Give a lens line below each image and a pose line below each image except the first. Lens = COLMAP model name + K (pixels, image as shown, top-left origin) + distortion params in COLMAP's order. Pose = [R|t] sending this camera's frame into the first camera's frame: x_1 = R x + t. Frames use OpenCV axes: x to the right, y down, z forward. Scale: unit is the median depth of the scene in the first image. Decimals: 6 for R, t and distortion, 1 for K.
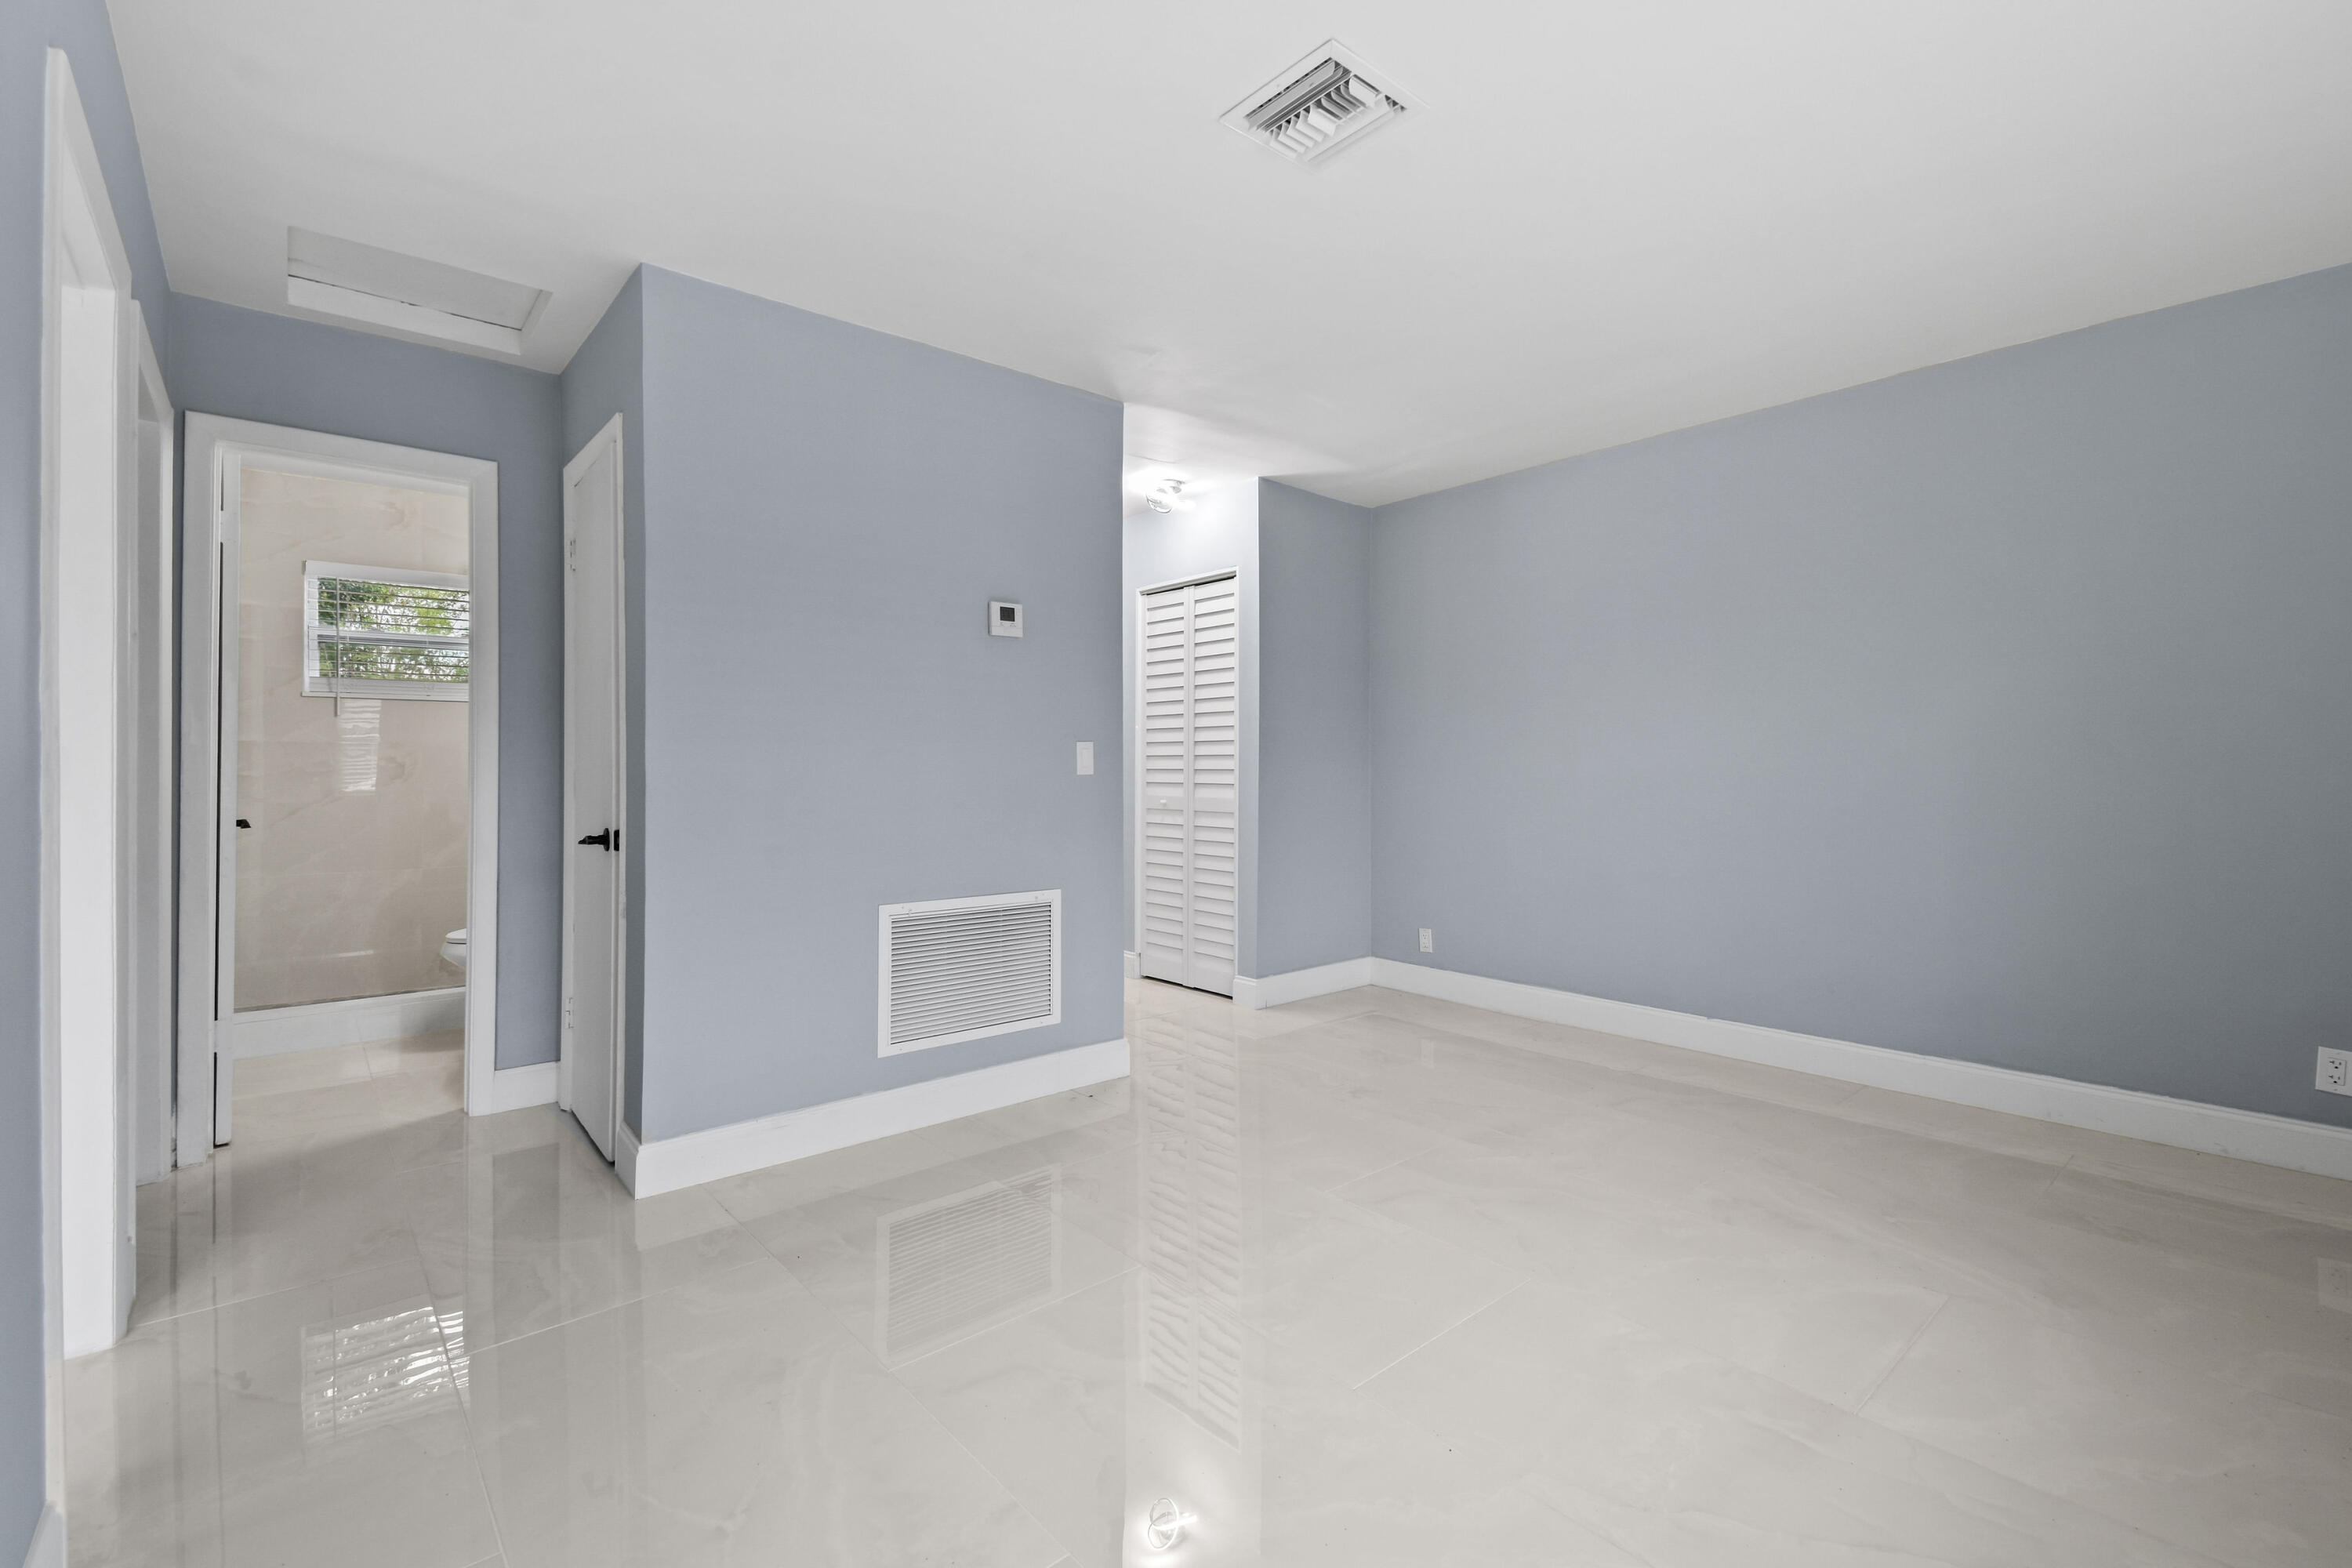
lens RADIAL K [[1020.7, 0, 1174.8], [0, 1020.7, 757.8], [0, 0, 1]] dist [0.000828, 0.000030]
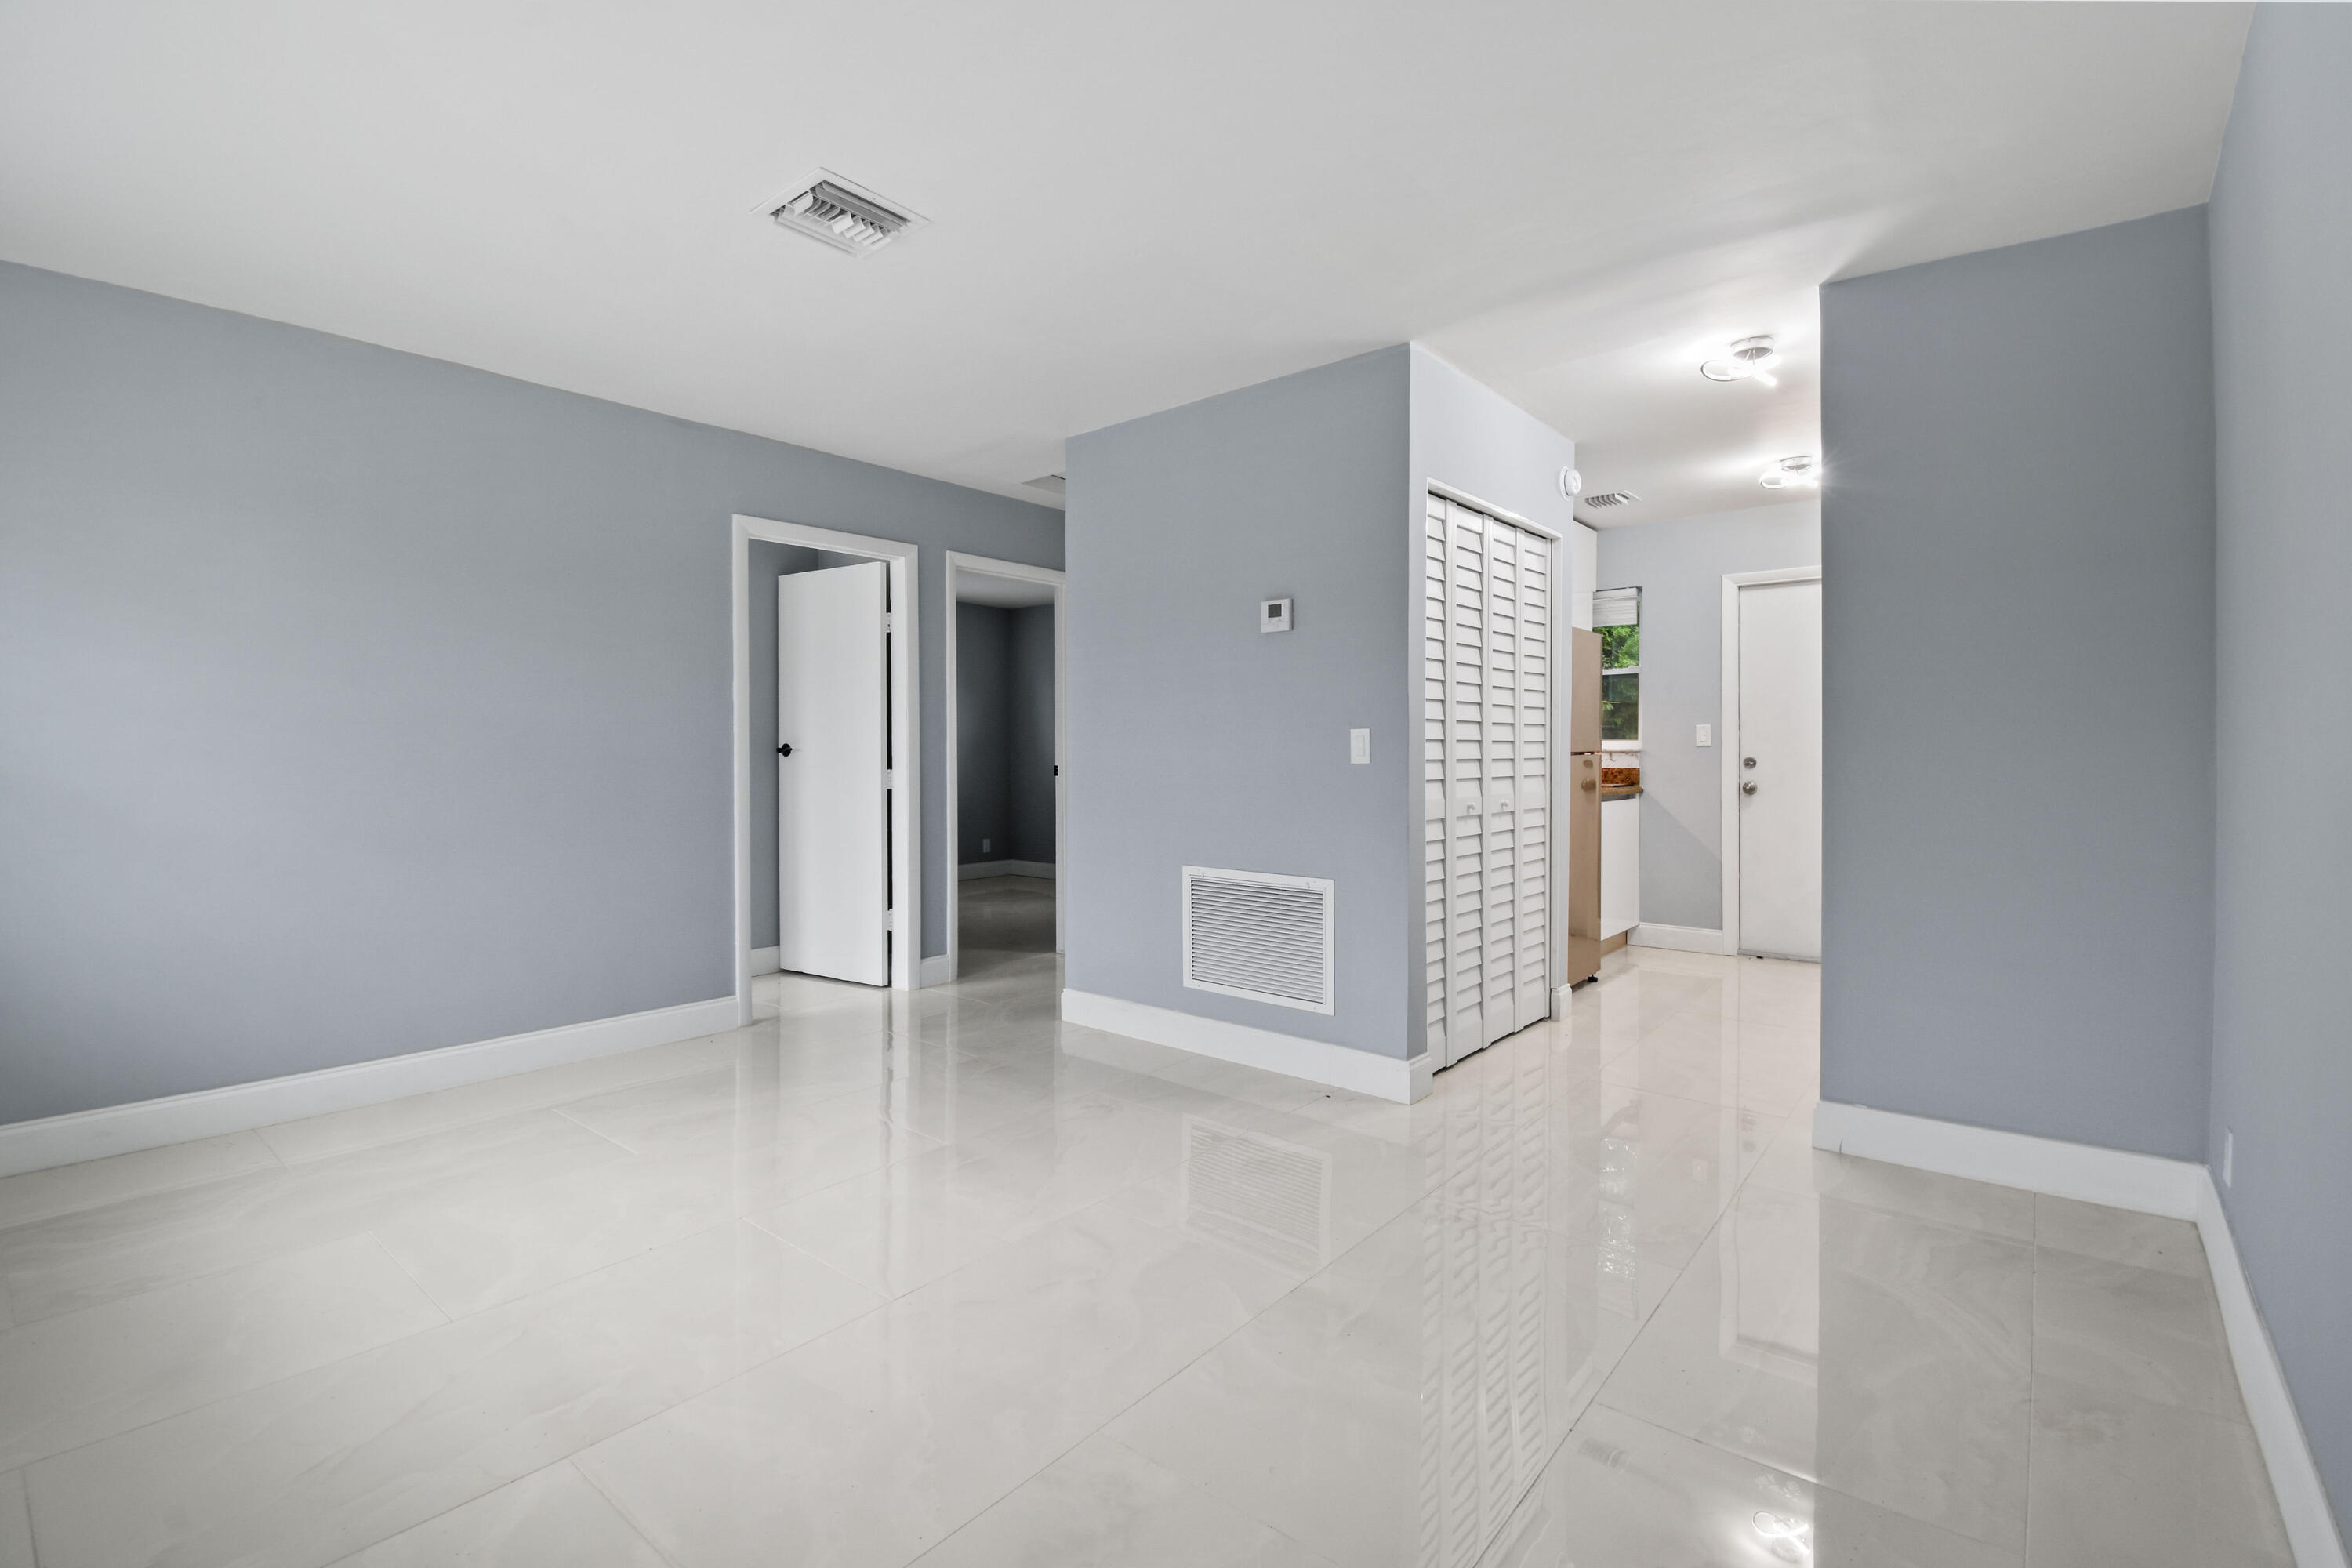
lens RADIAL K [[994.4, 0, 1156.6], [0, 994.4, 763.1], [0, 0, 1]] dist [-0.000129, 0.000108]
pose [[0.172540, 0.009881, -0.984953, 0.827466], [0.005217, 0.999926, 0.010945, 0.005451], [0.984989, -0.007027, 0.172476, 0.693899]]
